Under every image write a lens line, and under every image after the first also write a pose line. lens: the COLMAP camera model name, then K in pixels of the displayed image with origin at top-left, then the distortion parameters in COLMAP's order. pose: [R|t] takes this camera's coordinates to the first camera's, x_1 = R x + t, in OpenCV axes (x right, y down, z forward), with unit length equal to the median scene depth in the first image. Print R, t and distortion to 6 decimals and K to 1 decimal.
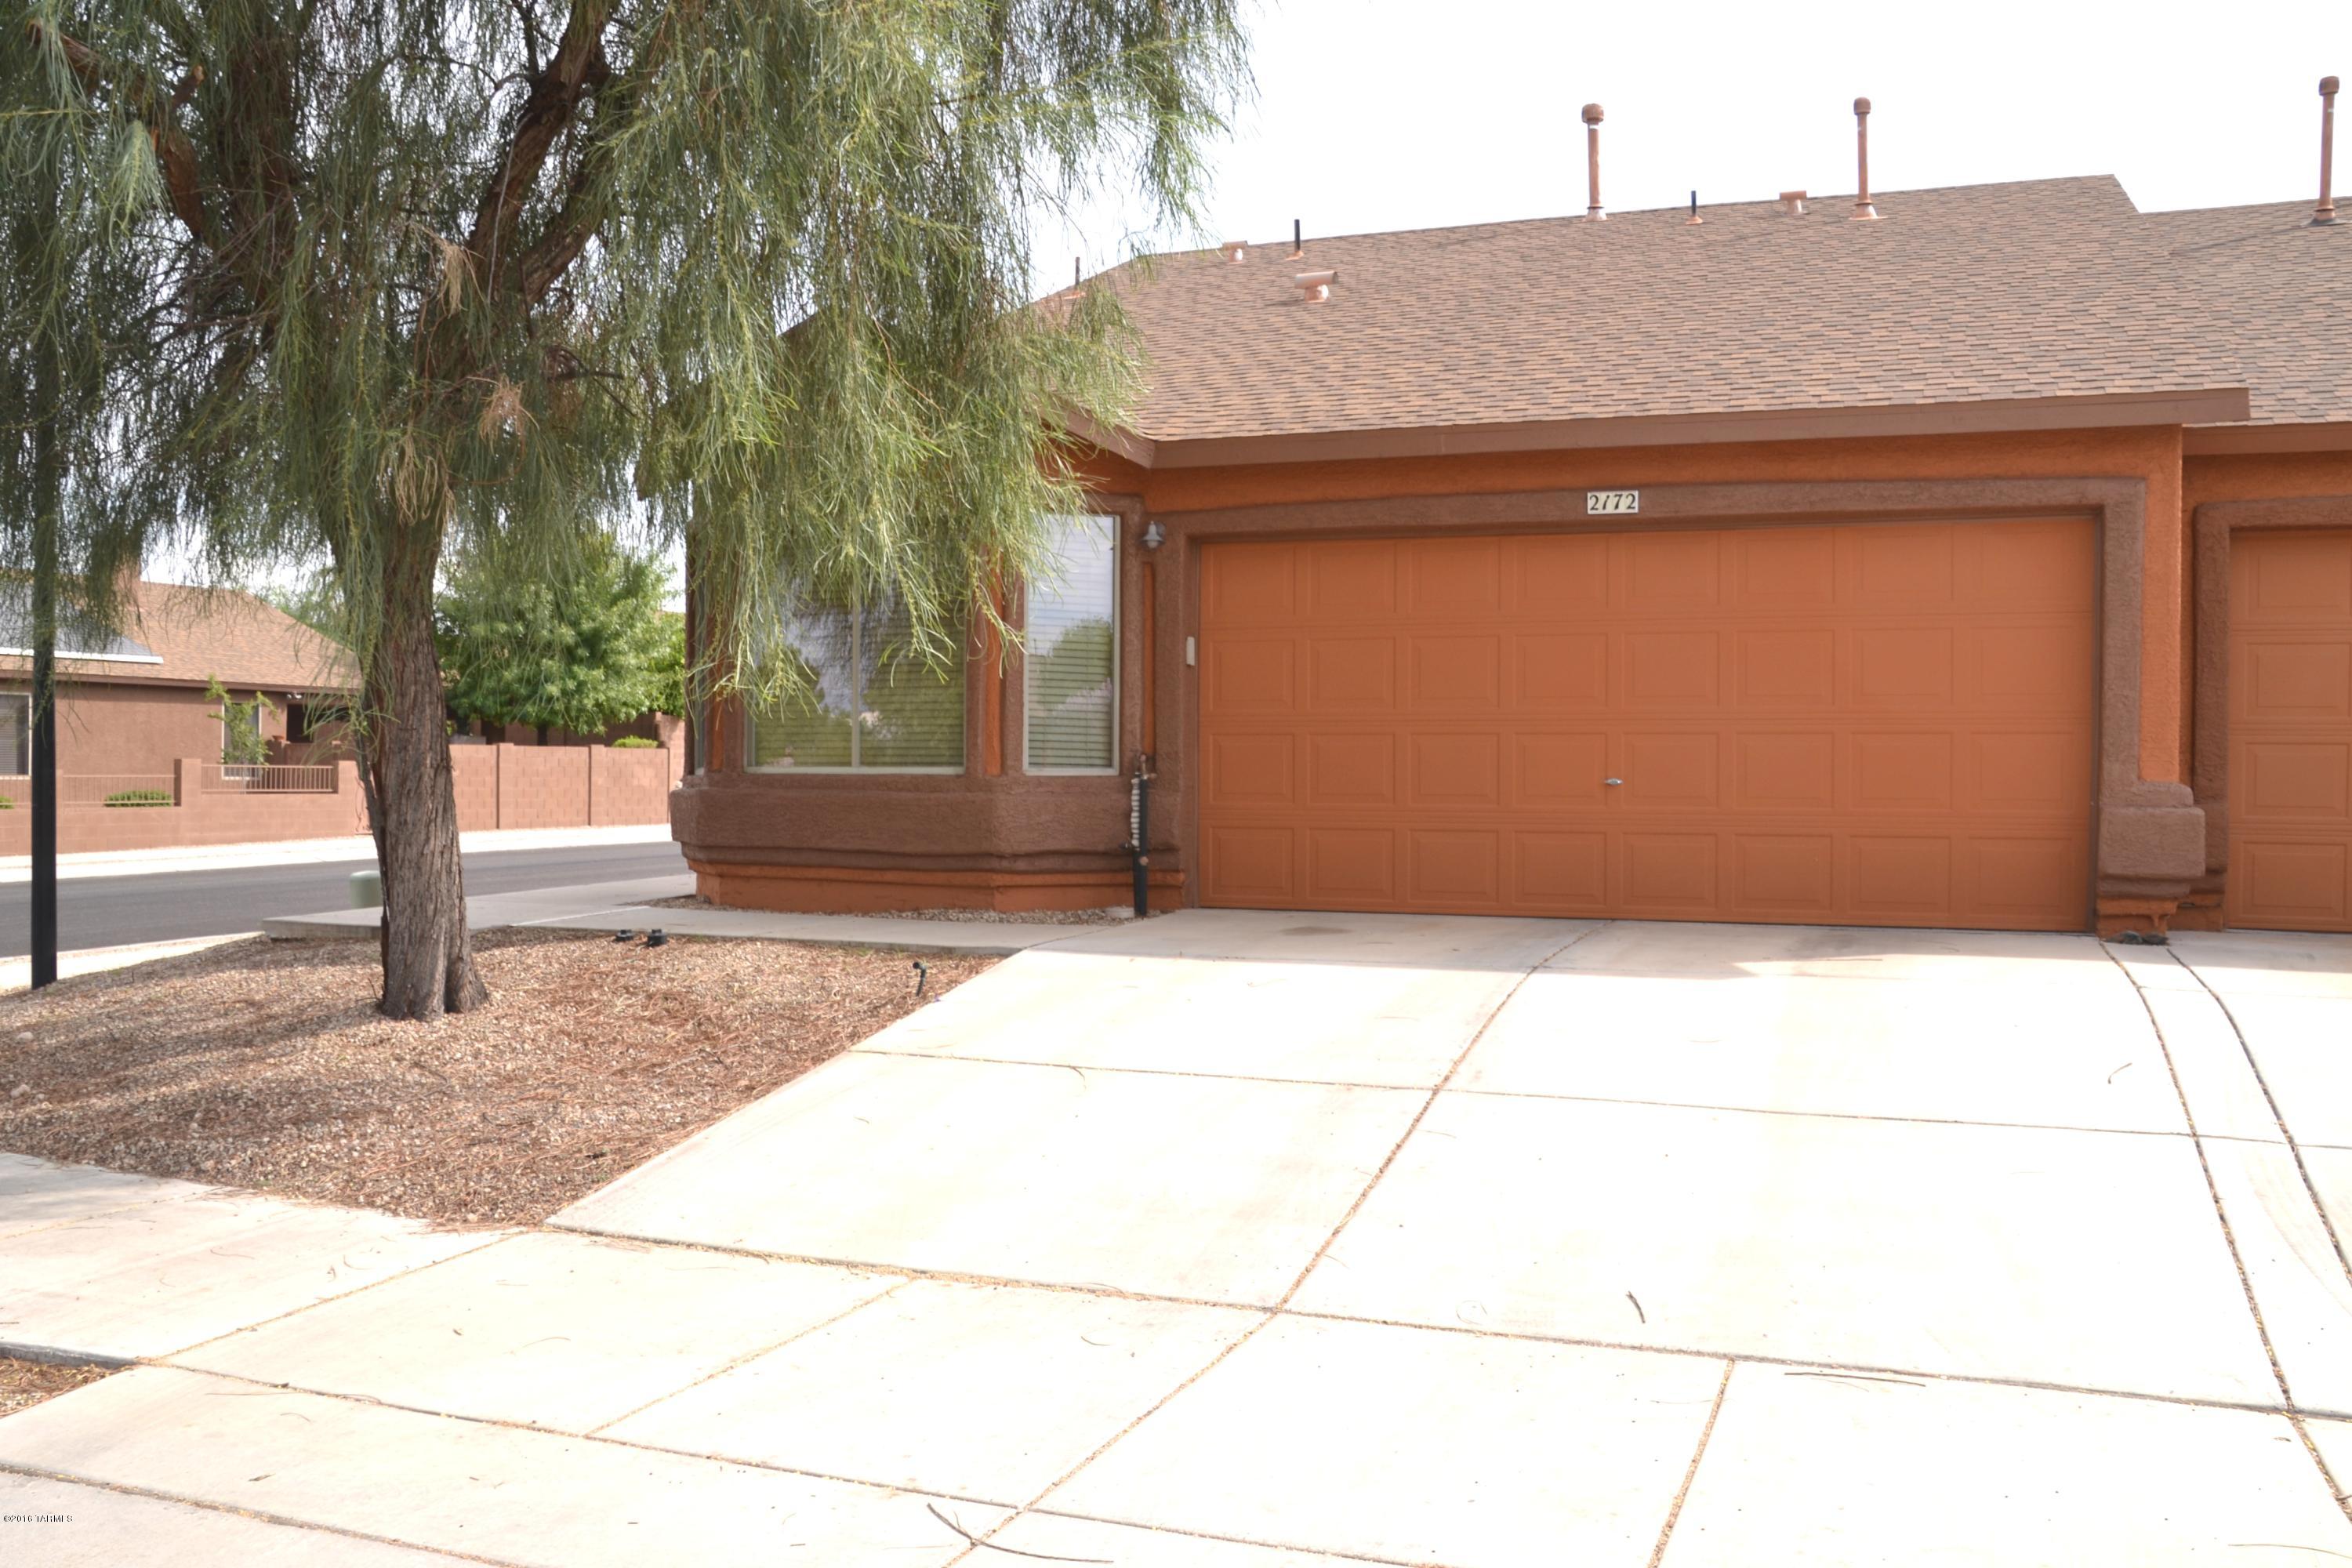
lens RADIAL K [[1964.4, 0, 1175.8], [0, 1964.4, 822.0], [0, 0, 1]] dist [-0.120950, 0.001870]
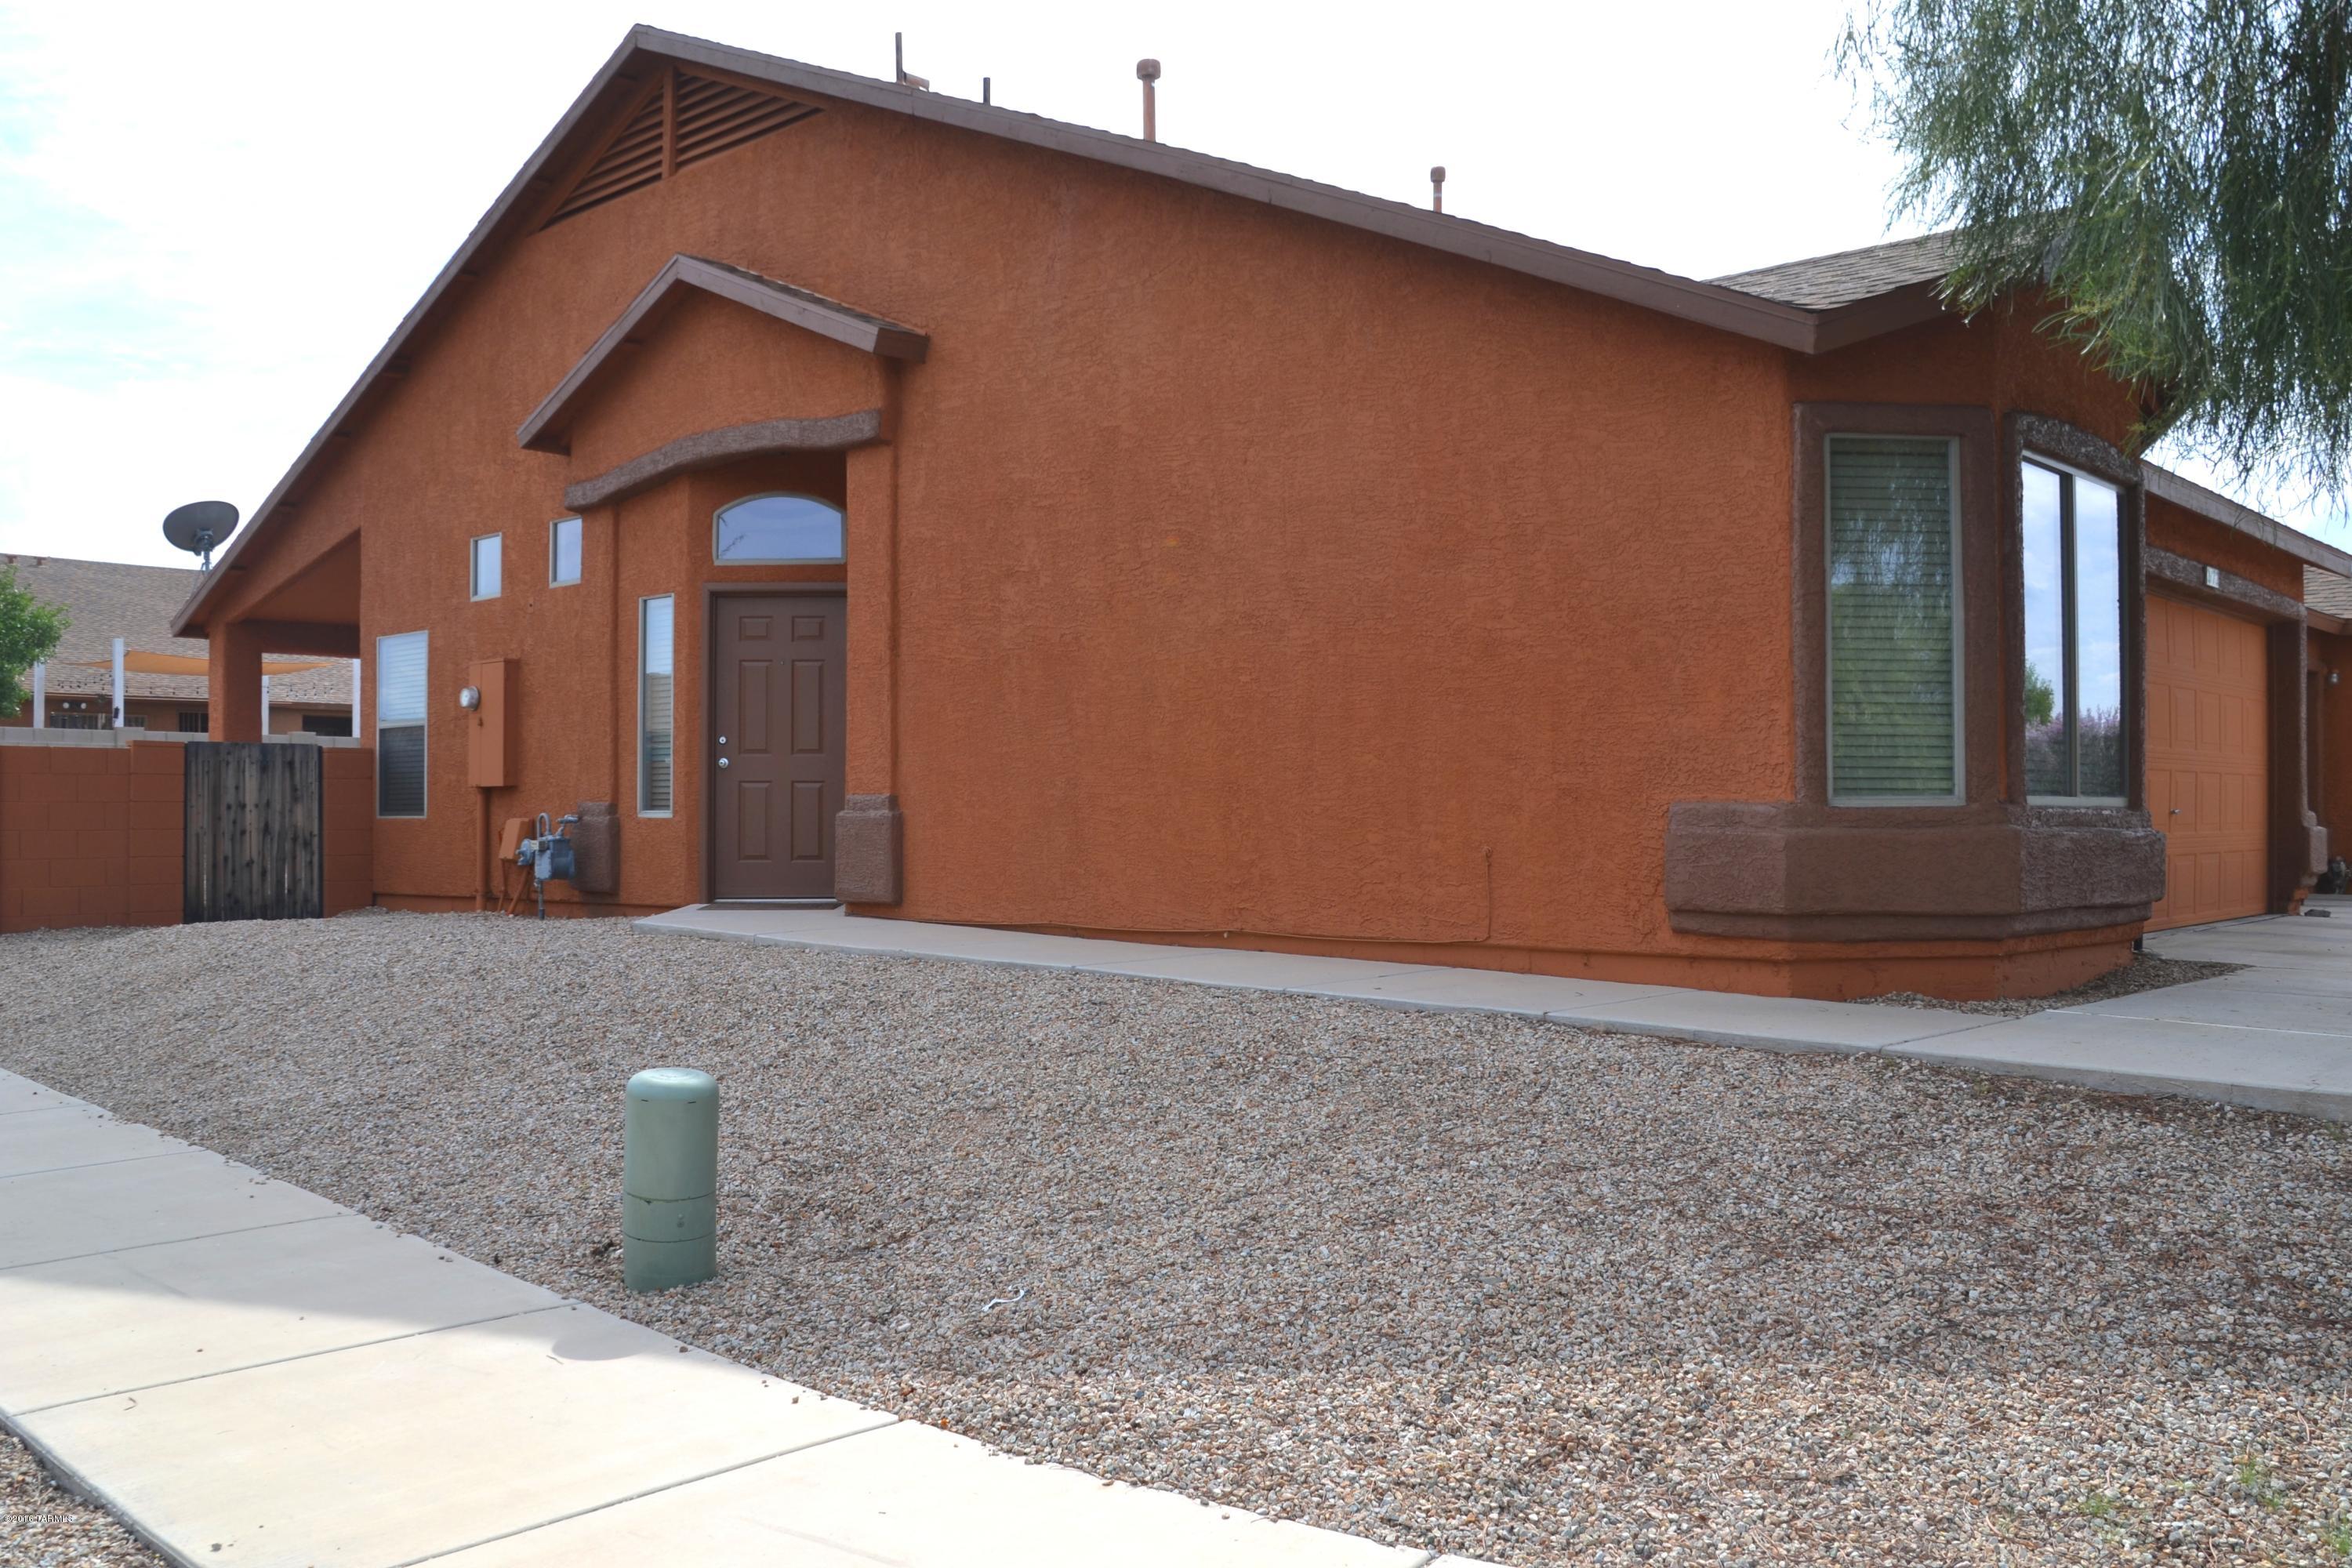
lens RADIAL K [[1964.4, 0, 1175.8], [0, 1964.4, 822.0], [0, 0, 1]] dist [-0.120950, 0.001870]
pose [[0.360918, -0.018236, 0.932419, -0.997428], [0.017334, 0.999767, 0.012844, -0.033091], [-0.932437, 0.011526, 0.361150, 1.017067]]
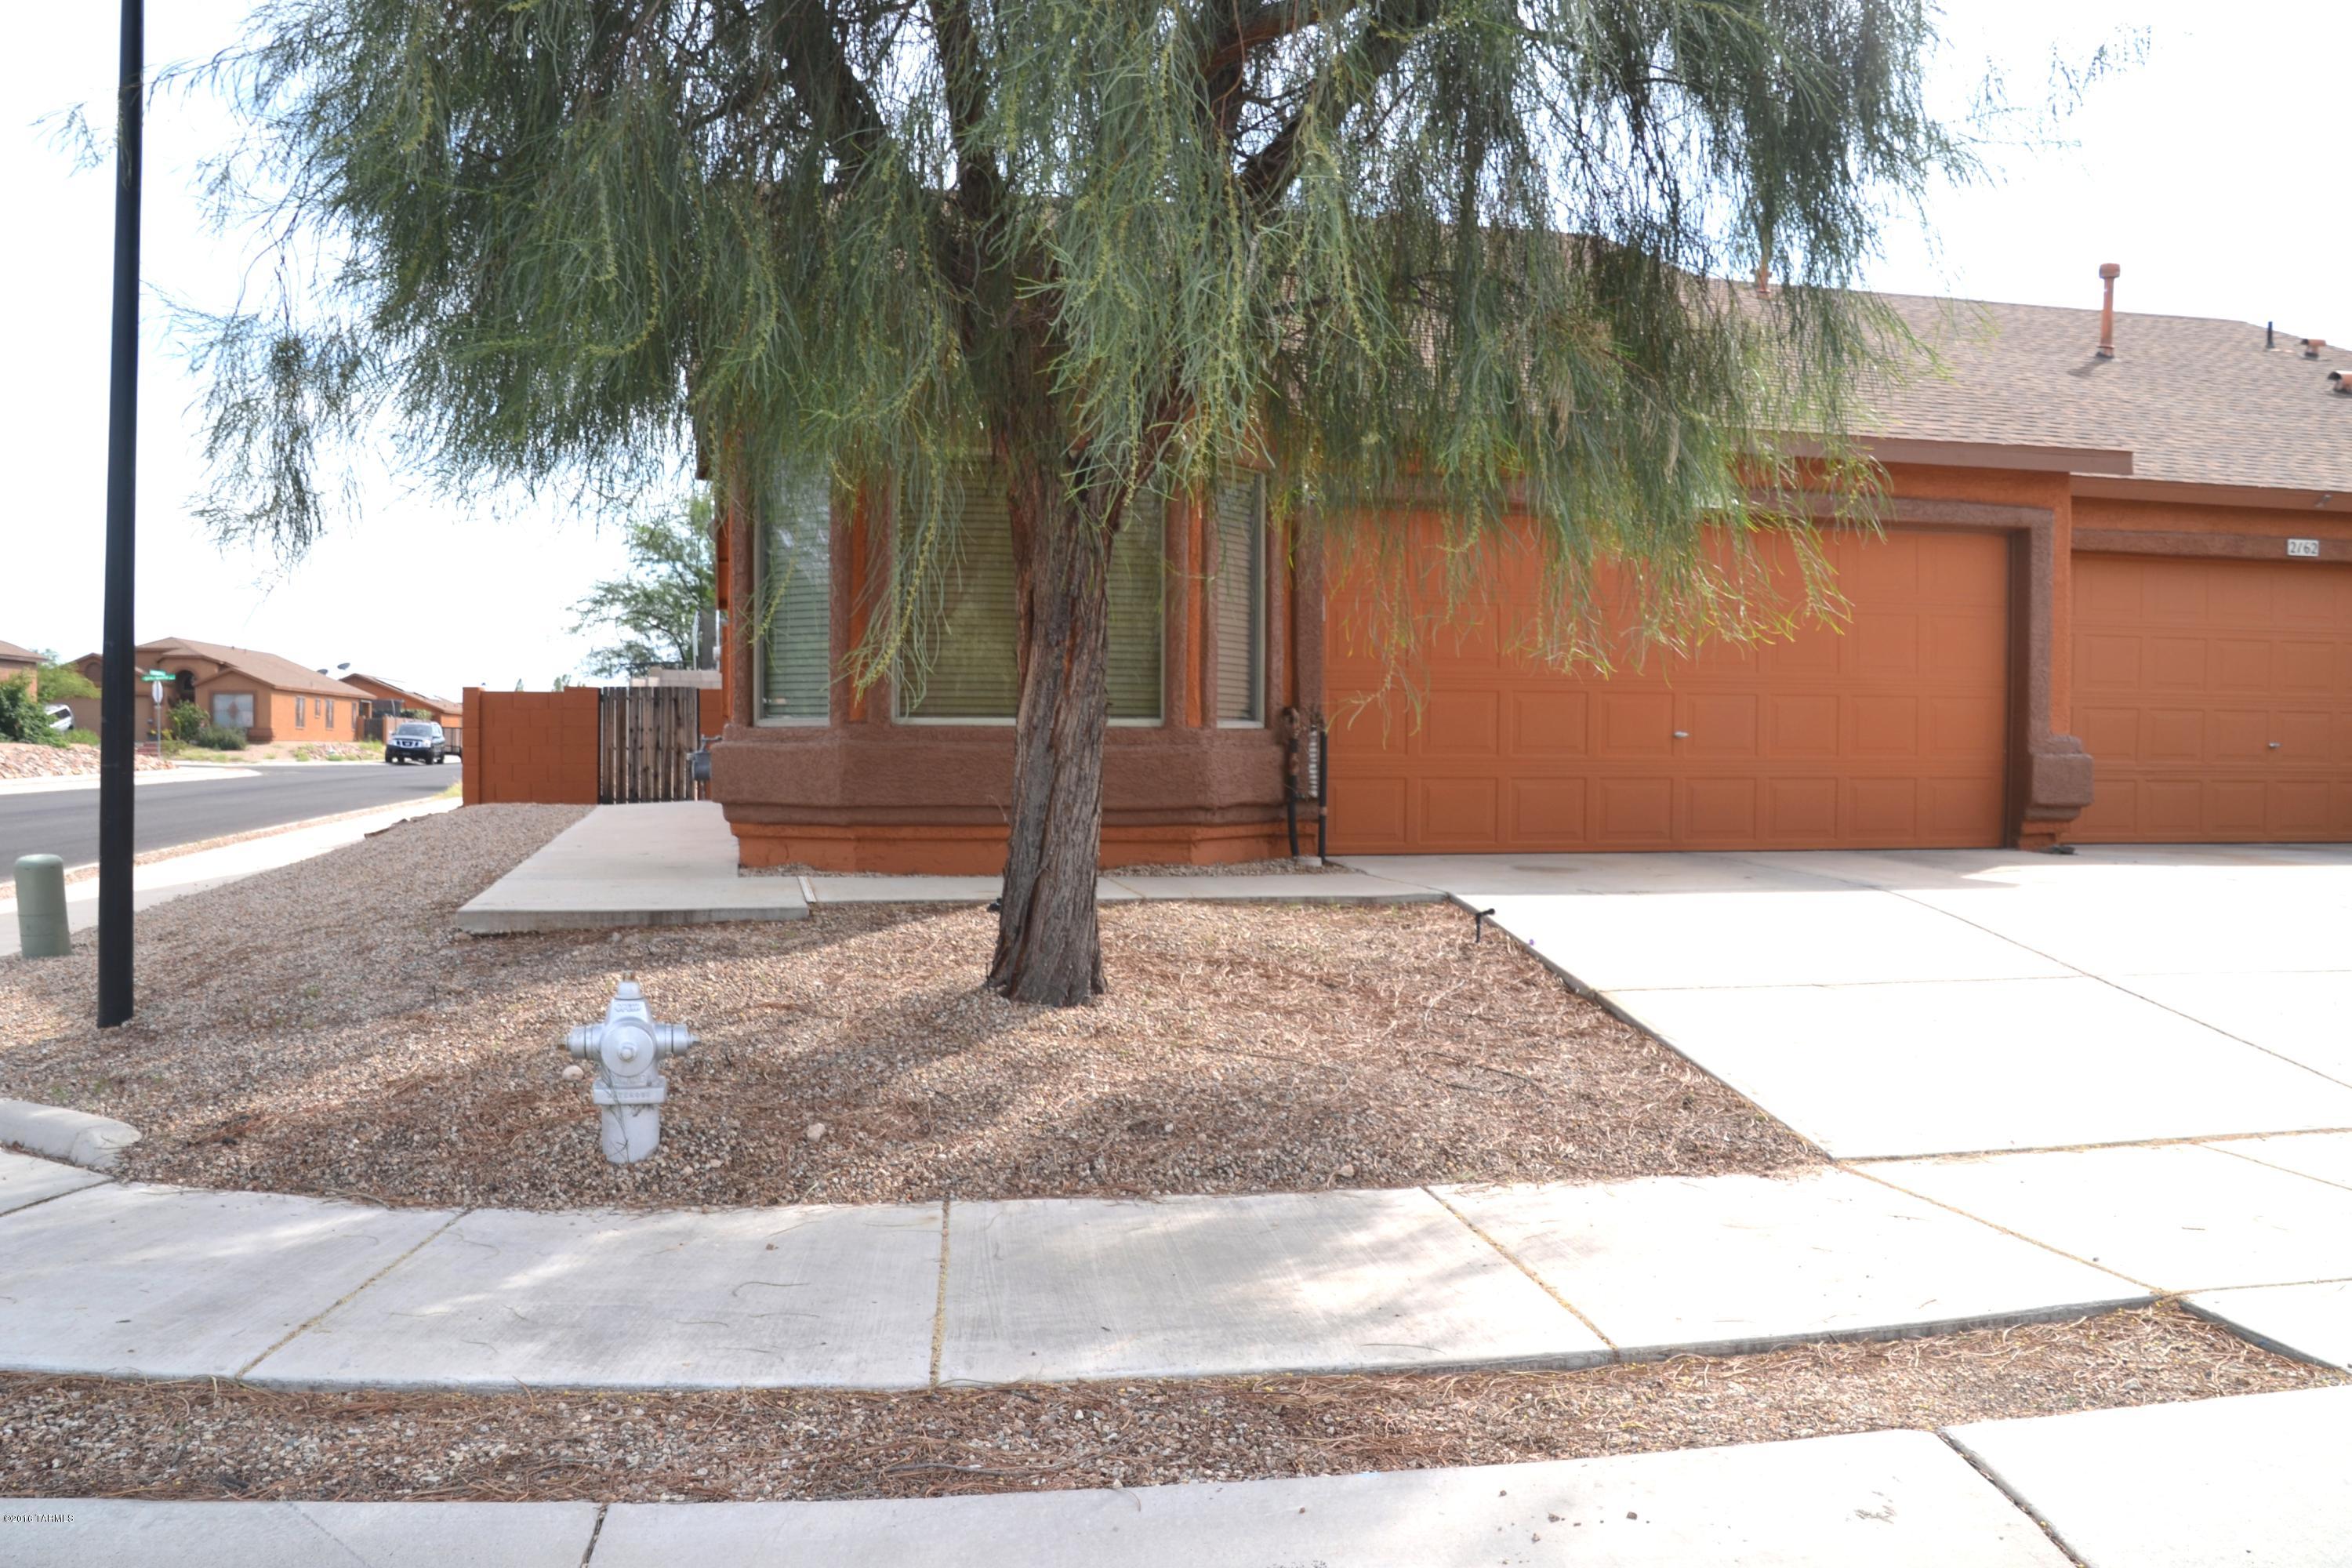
lens RADIAL K [[1964.4, 0, 1175.8], [0, 1964.4, 822.0], [0, 0, 1]] dist [-0.120950, 0.001870]
pose [[0.833051, -0.028475, 0.552464, -0.653673], [0.009575, 0.999267, 0.037065, -0.013357], [-0.553114, -0.025587, 0.832713, 0.177312]]
